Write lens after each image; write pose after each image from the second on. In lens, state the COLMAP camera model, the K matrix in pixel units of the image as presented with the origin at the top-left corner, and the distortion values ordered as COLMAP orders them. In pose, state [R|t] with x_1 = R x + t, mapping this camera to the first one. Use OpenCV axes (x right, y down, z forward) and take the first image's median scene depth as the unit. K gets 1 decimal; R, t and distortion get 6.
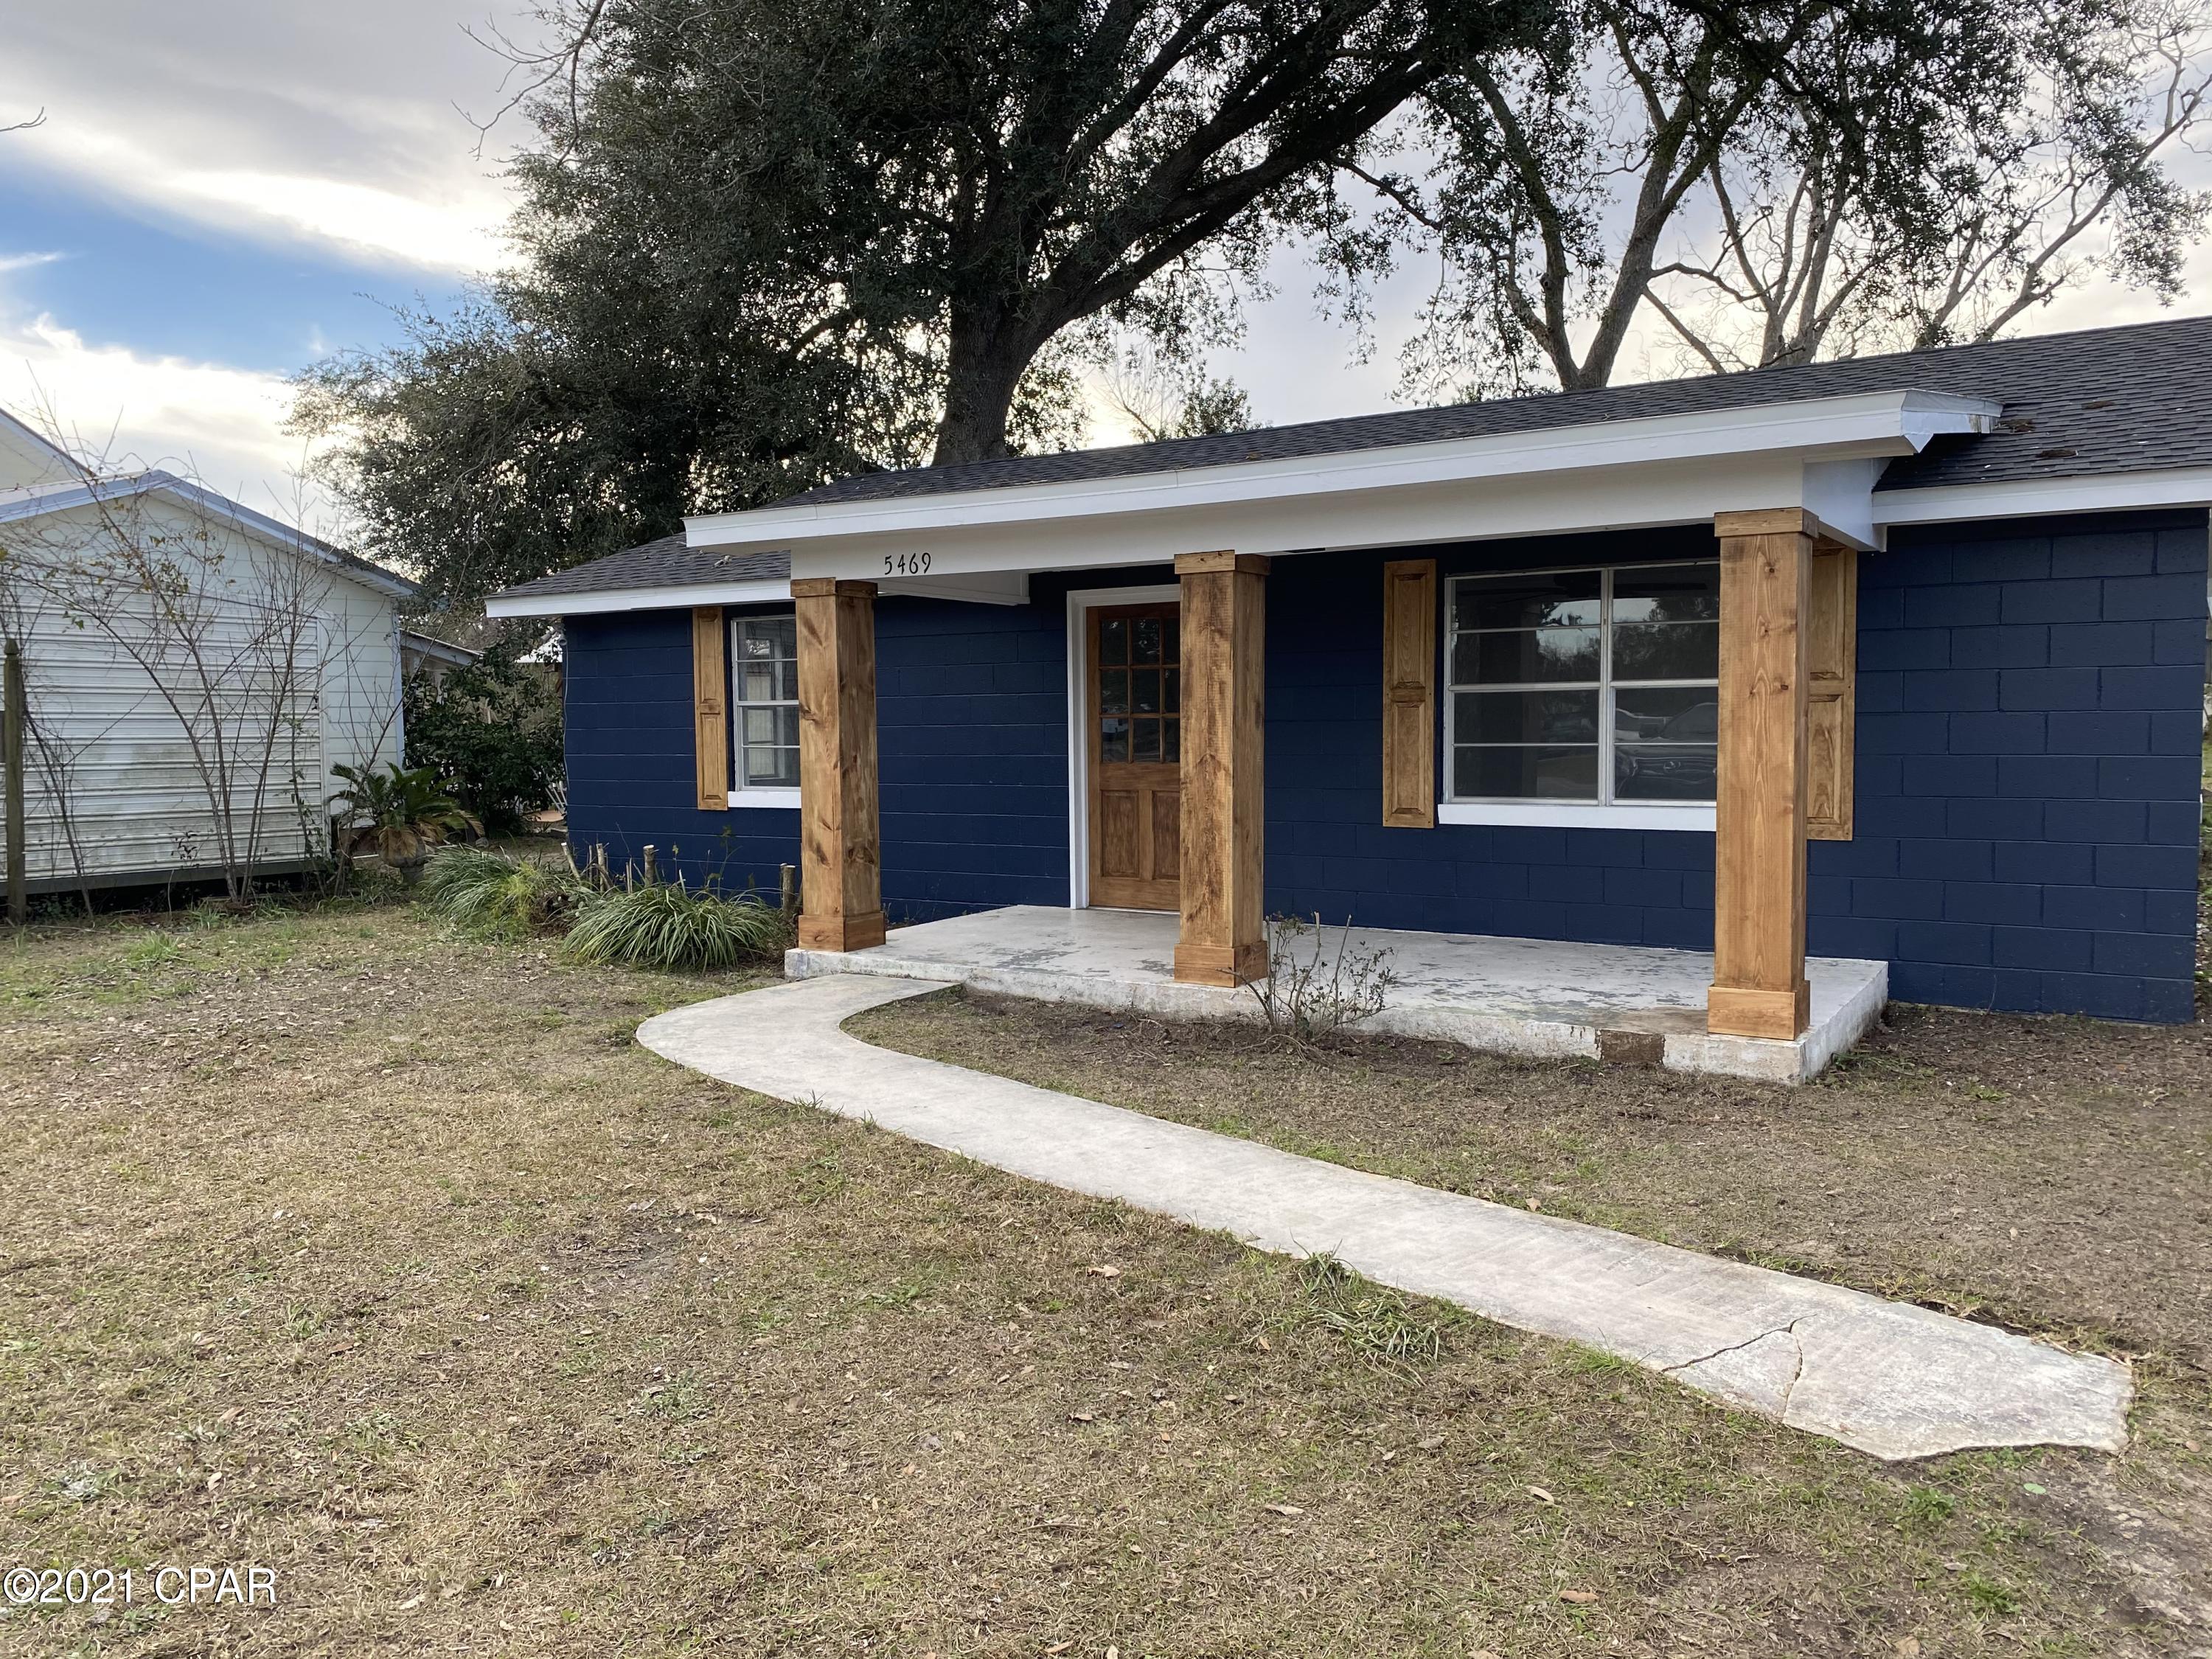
lens RADIAL K [[1655.1, 0, 1100.6], [0, 1655.1, 843.2], [0, 0, 1]] dist [0.058441, -0.068682]
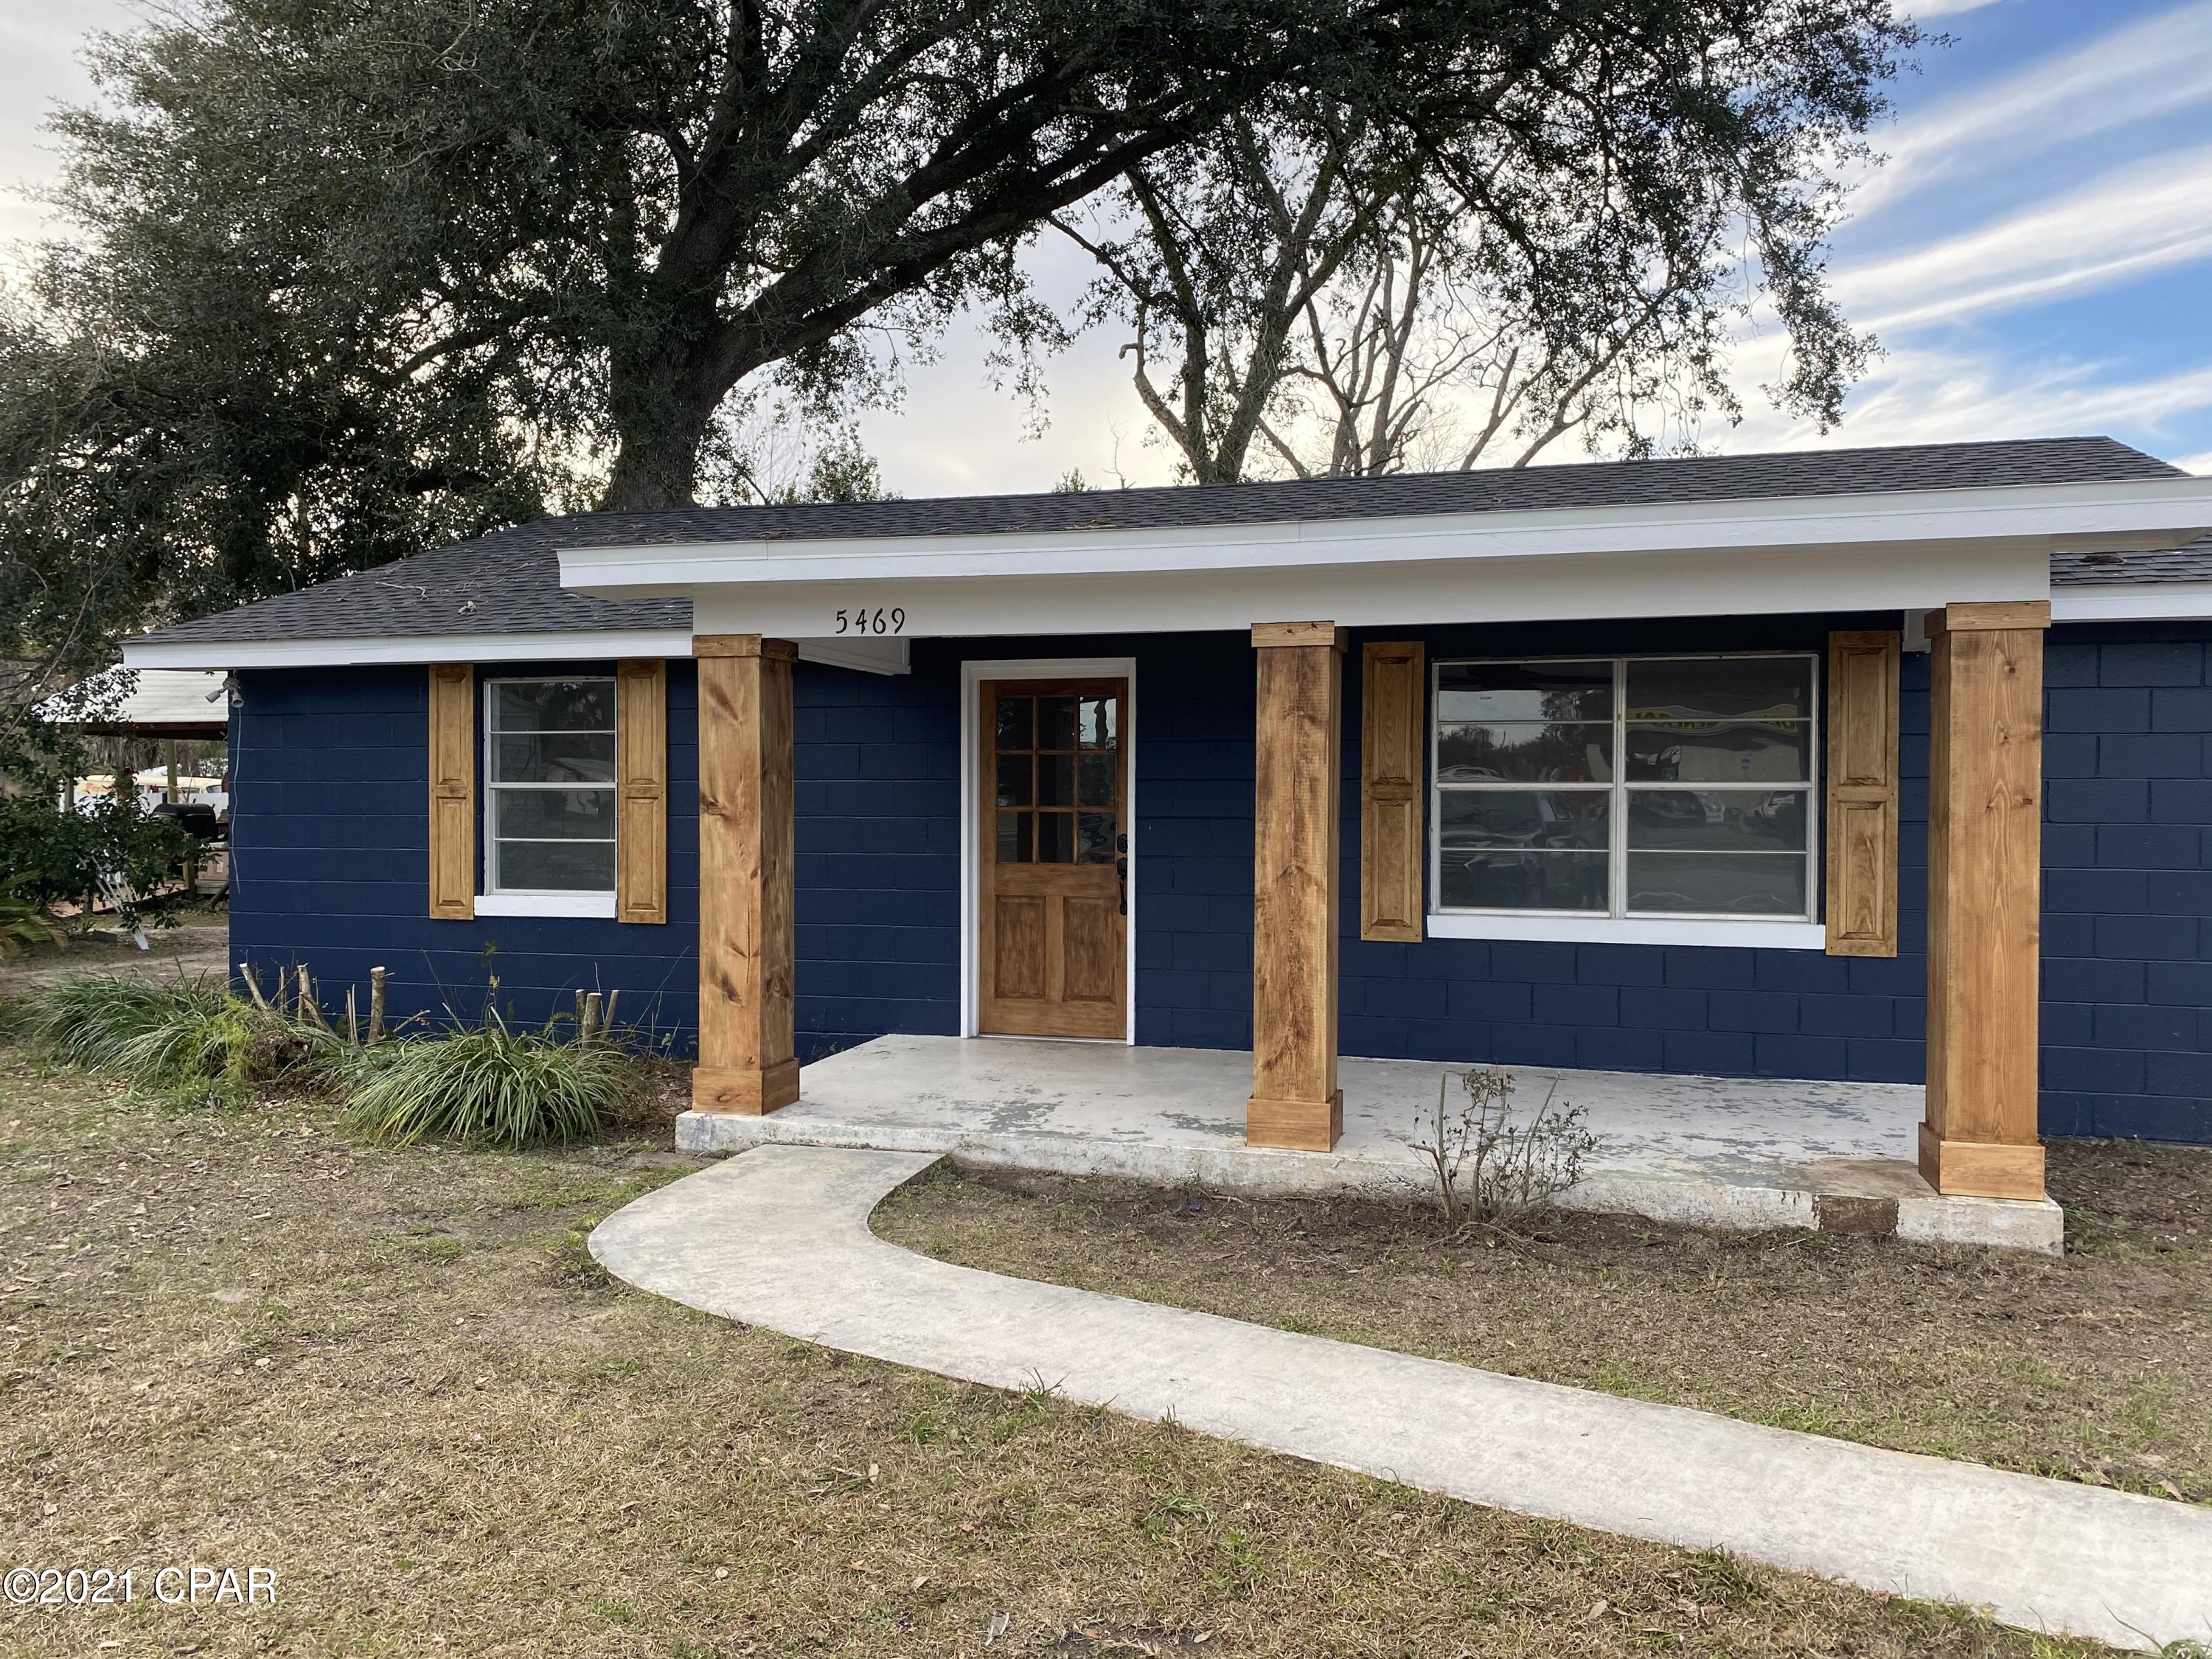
lens RADIAL K [[1662.8, 0, 1106.0], [0, 1662.8, 829.5], [0, 0, 1]] dist [0.047998, -0.054563]
pose [[0.958367, 0.006869, 0.285458, -0.224376], [0.008337, 0.998611, -0.052018, -0.025489], [-0.285419, 0.052232, 0.956979, 0.202928]]
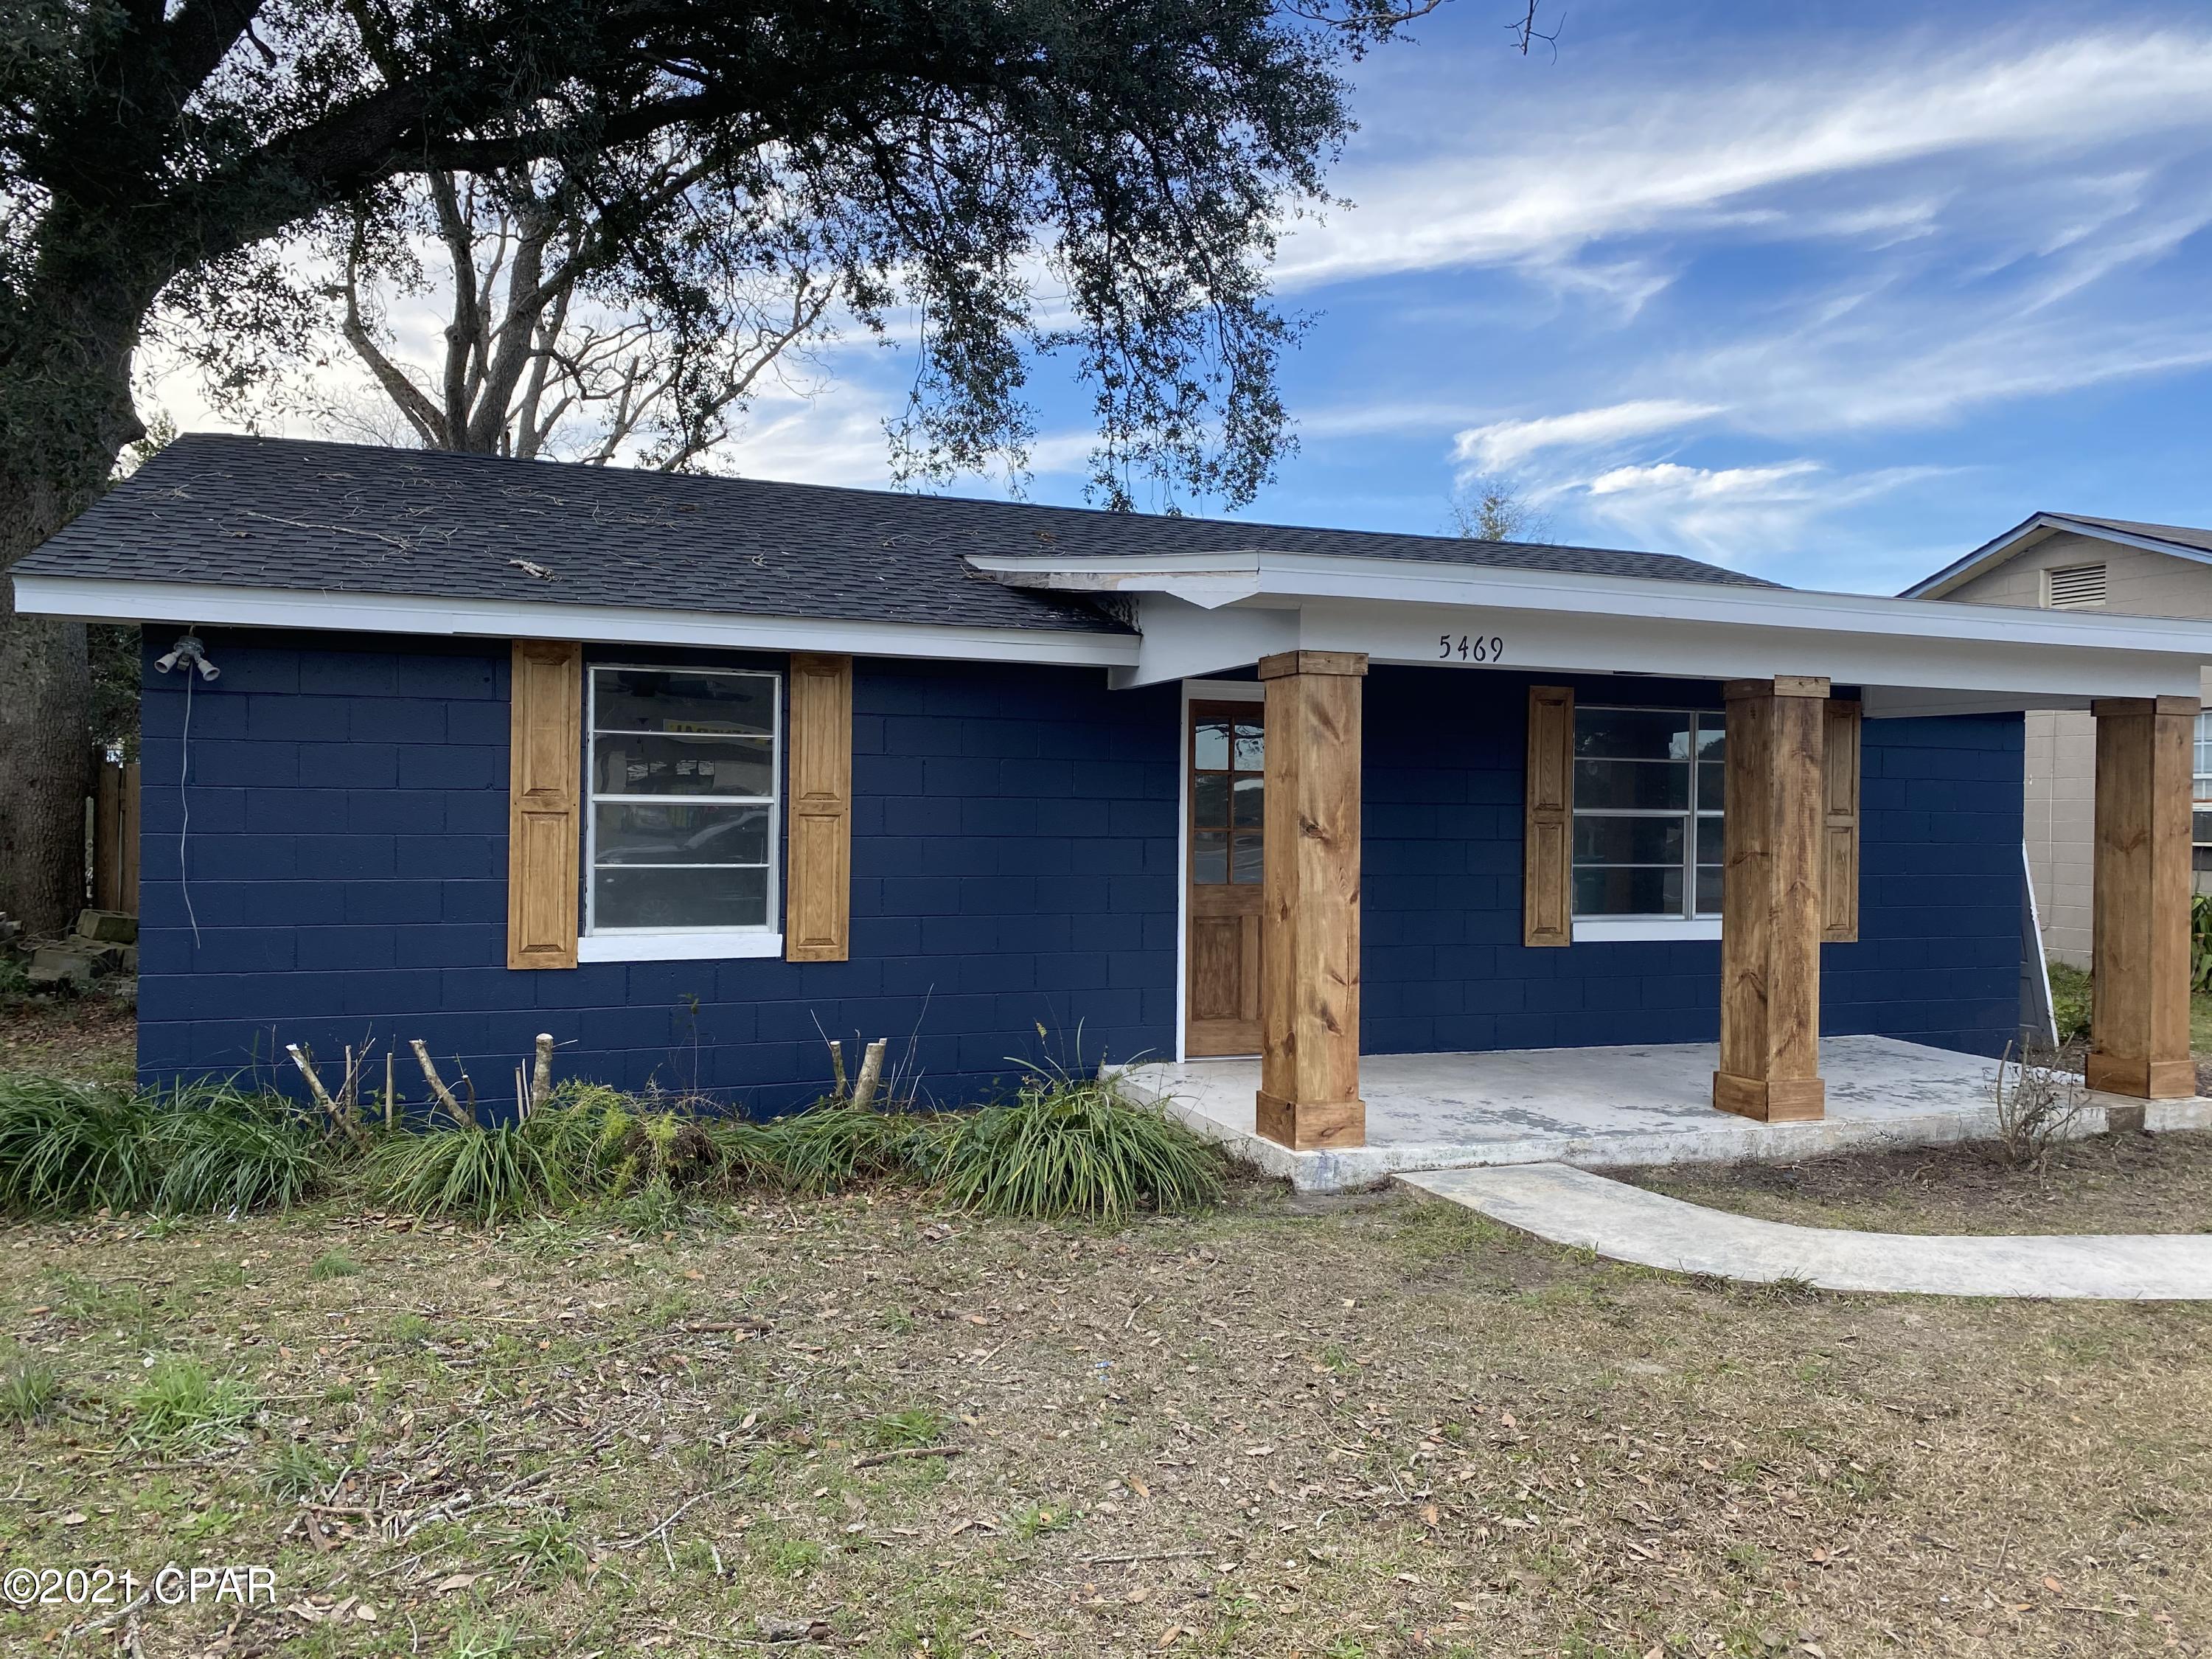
lens RADIAL K [[1655.1, 0, 1100.6], [0, 1655.1, 843.2], [0, 0, 1]] dist [0.058441, -0.068682]
pose [[0.604361, 0.005022, 0.796695, -0.829483], [0.039519, 0.998560, -0.036273, -0.049233], [-0.795730, 0.053407, 0.603293, 0.632684]]
